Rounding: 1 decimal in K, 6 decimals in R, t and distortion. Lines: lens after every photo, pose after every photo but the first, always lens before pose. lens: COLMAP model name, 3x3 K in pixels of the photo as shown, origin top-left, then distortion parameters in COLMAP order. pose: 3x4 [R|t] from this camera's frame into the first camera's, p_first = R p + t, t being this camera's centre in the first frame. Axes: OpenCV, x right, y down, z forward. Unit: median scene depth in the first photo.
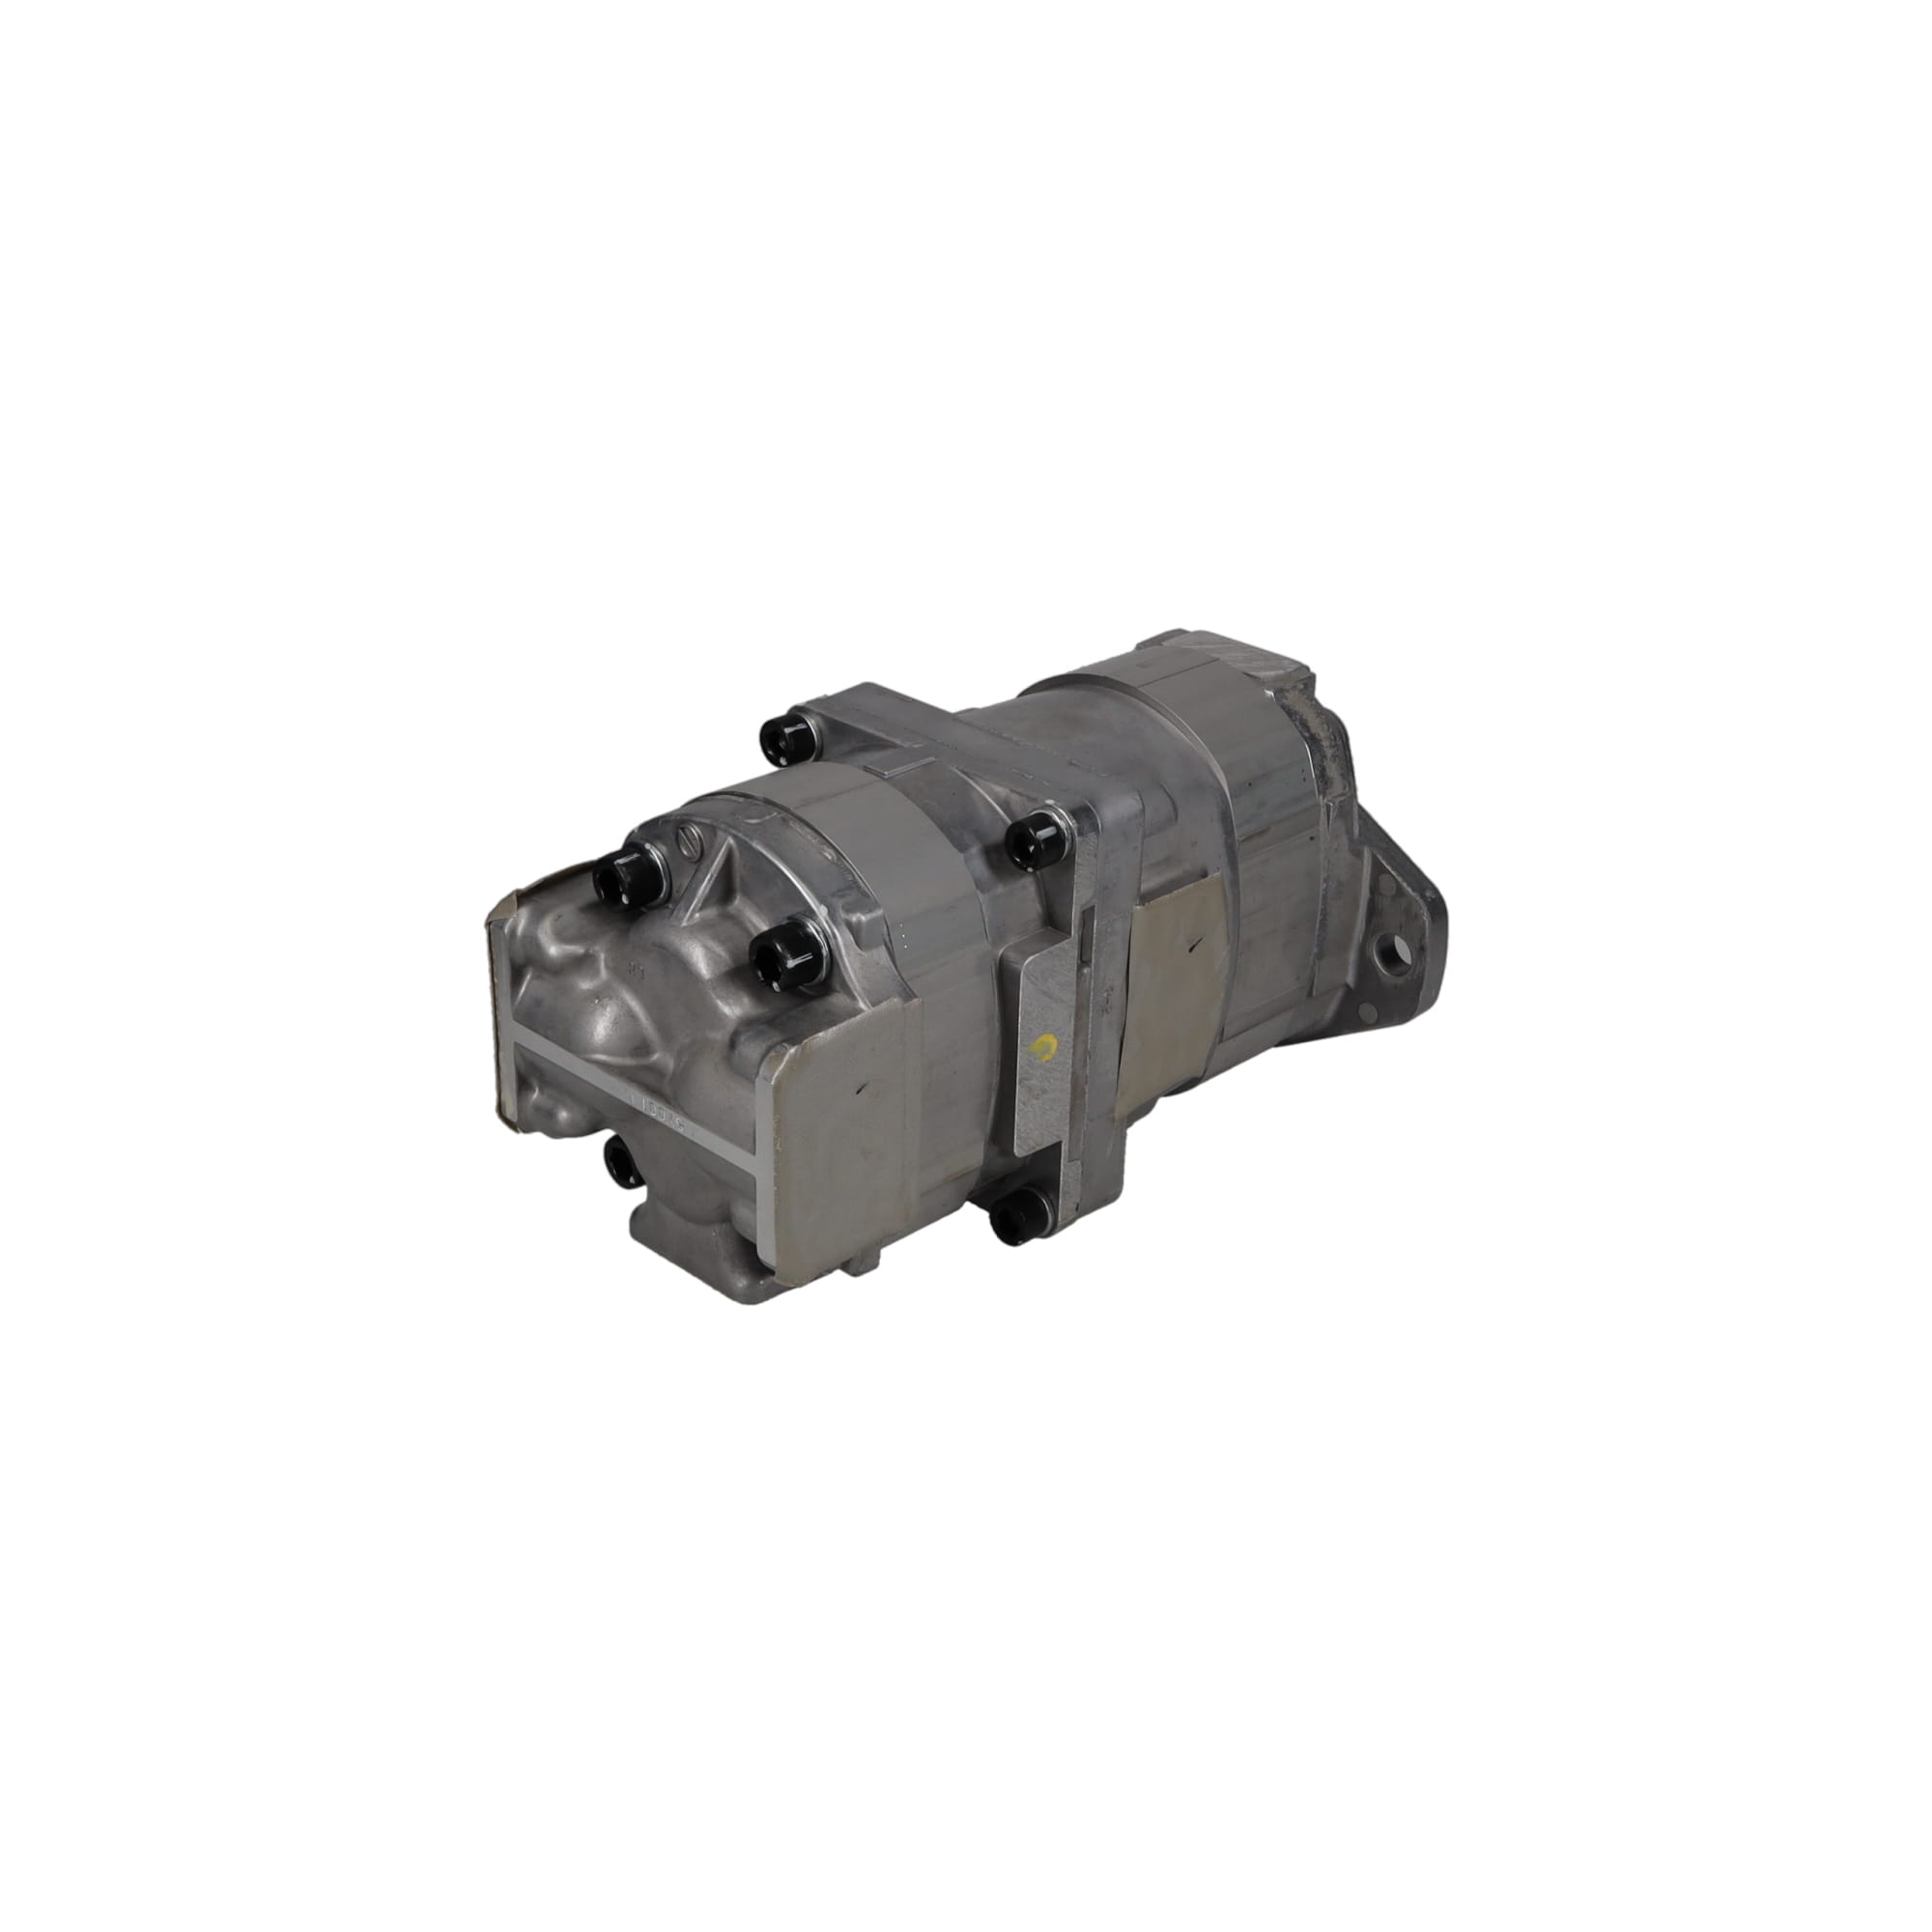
lens RADIAL K [[2537.3, 0, 966.0], [0, 2537.3, 966.0], [0, 0, 1]] dist [0.003125, 0.000734]
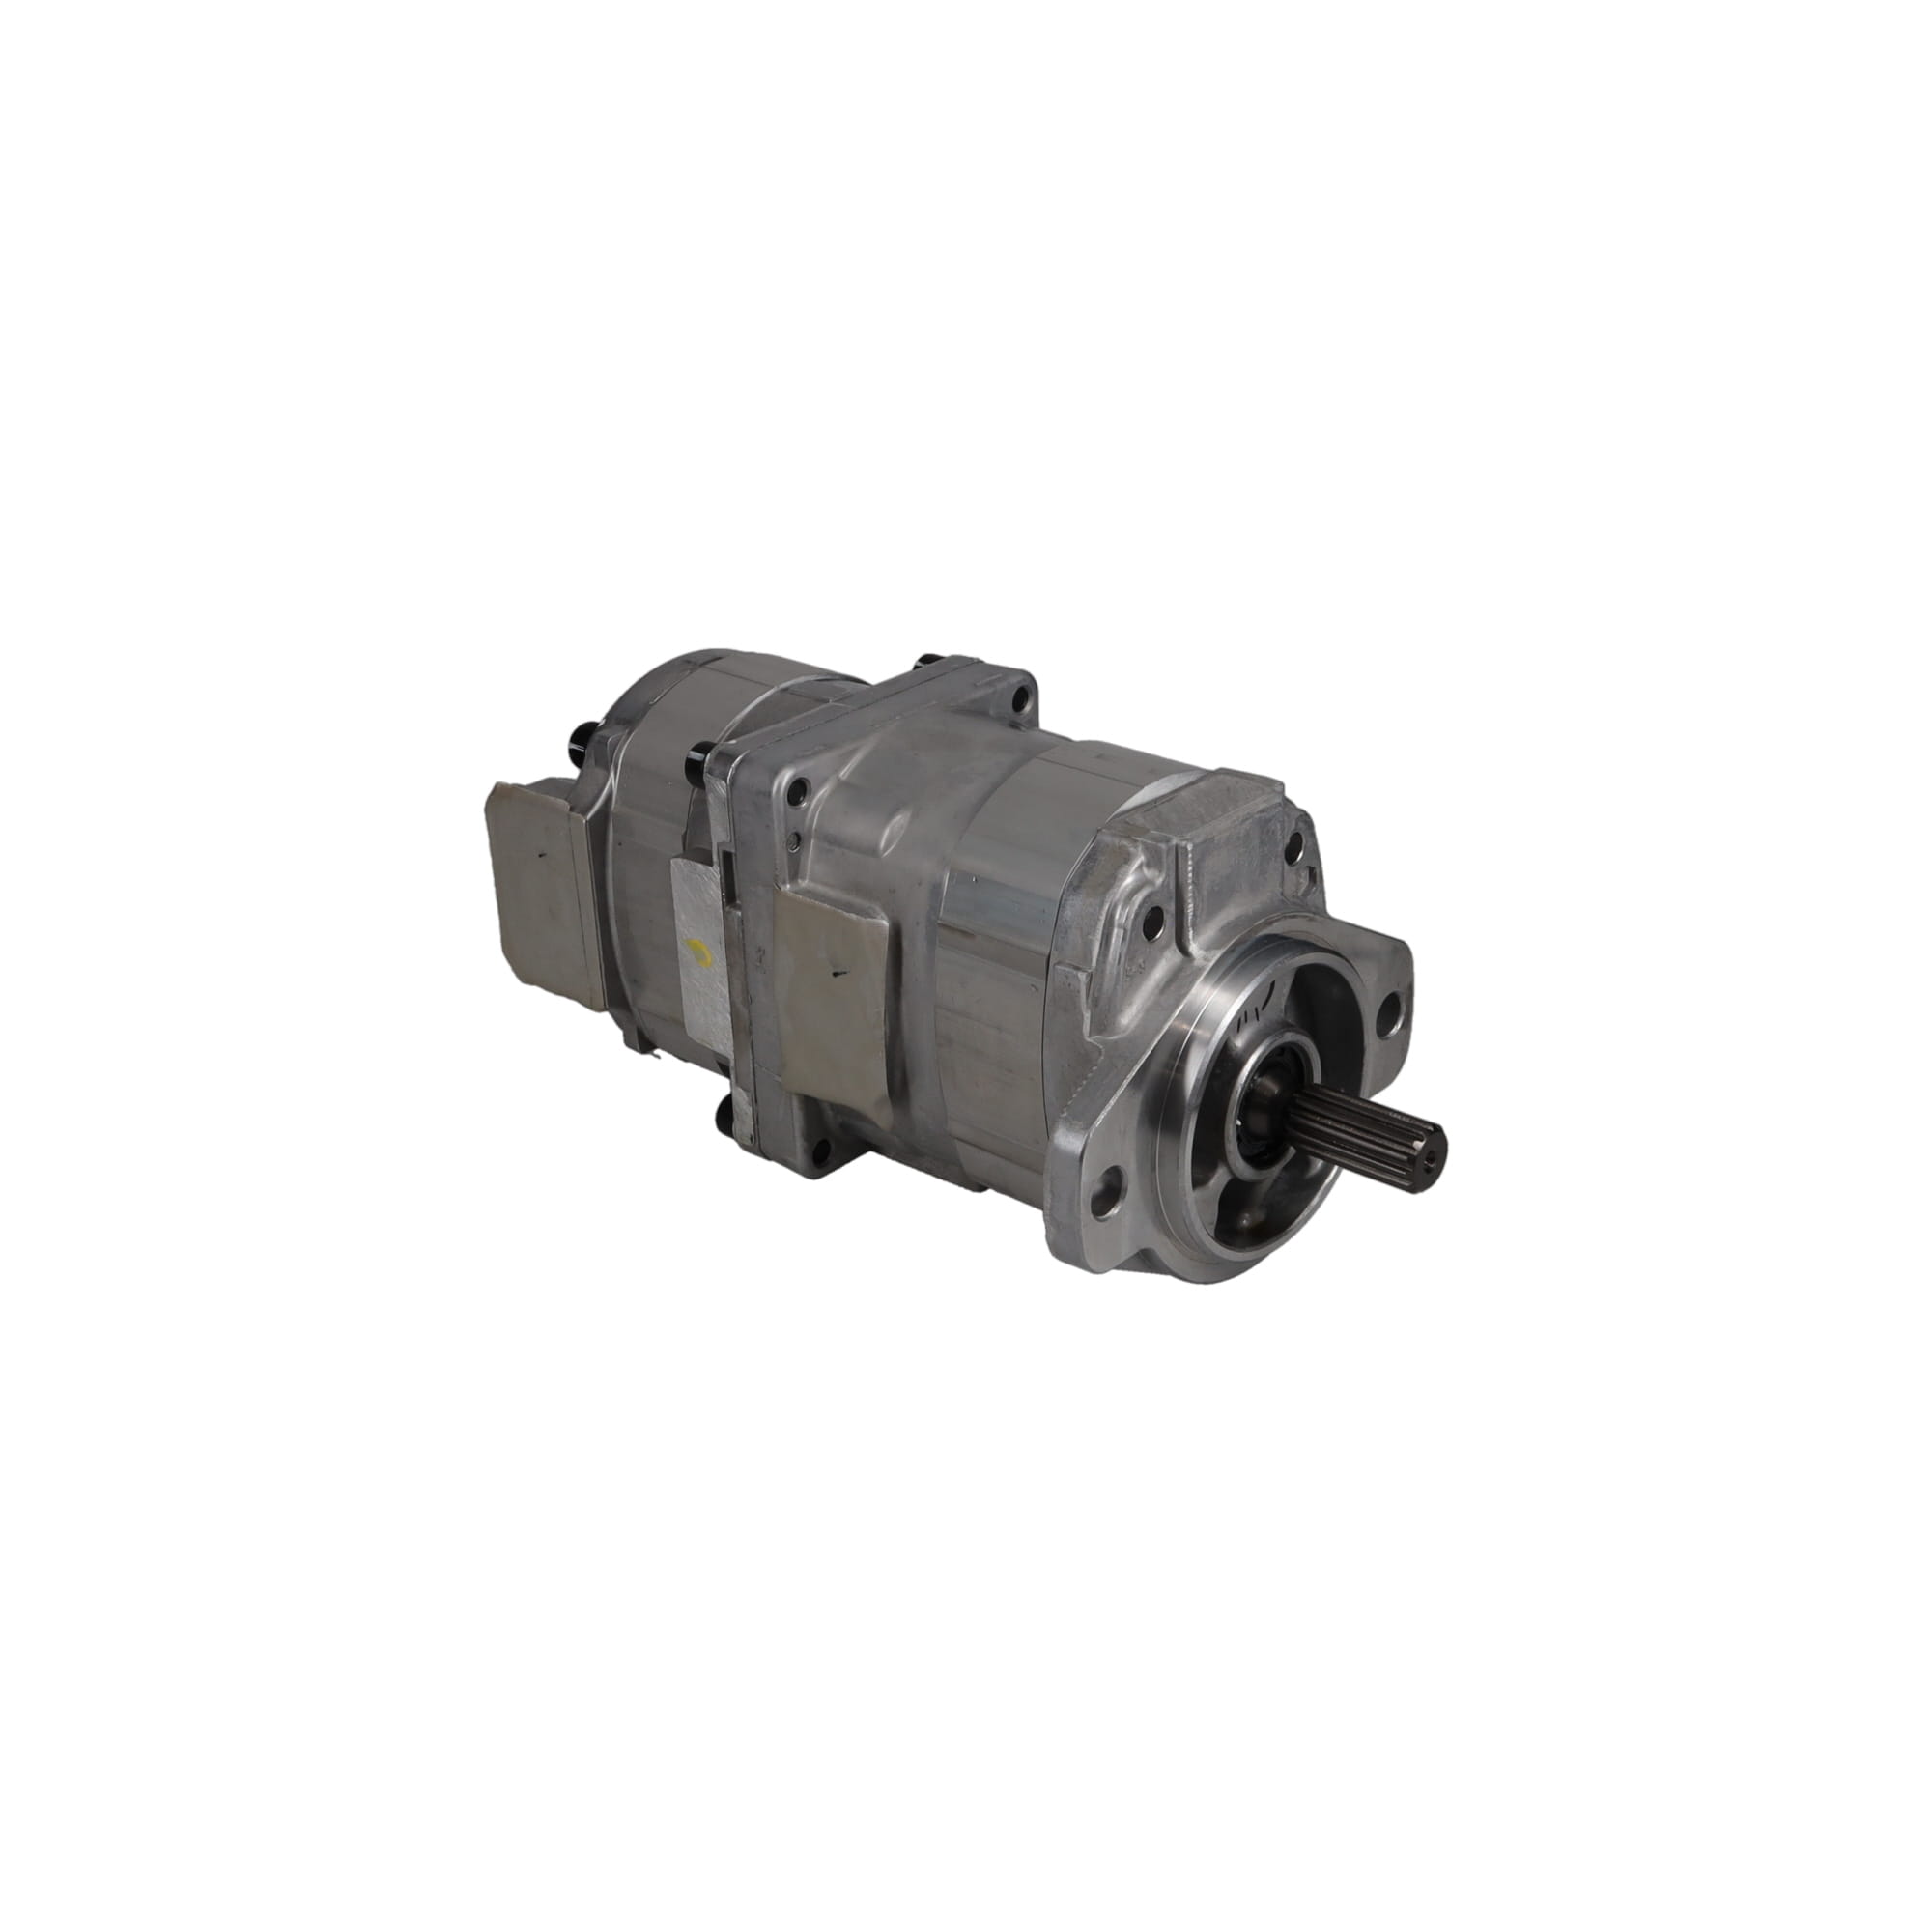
lens RADIAL K [[2537.3, 0, 966.0], [0, 2537.3, 966.0], [0, 0, 1]] dist [0.003125, 0.000734]
pose [[0.051135, 0.404356, -0.913171, 1.029813], [-0.414811, 0.840363, 0.348888, -0.389527], [0.908470, 0.360953, 0.210703, 0.859616]]
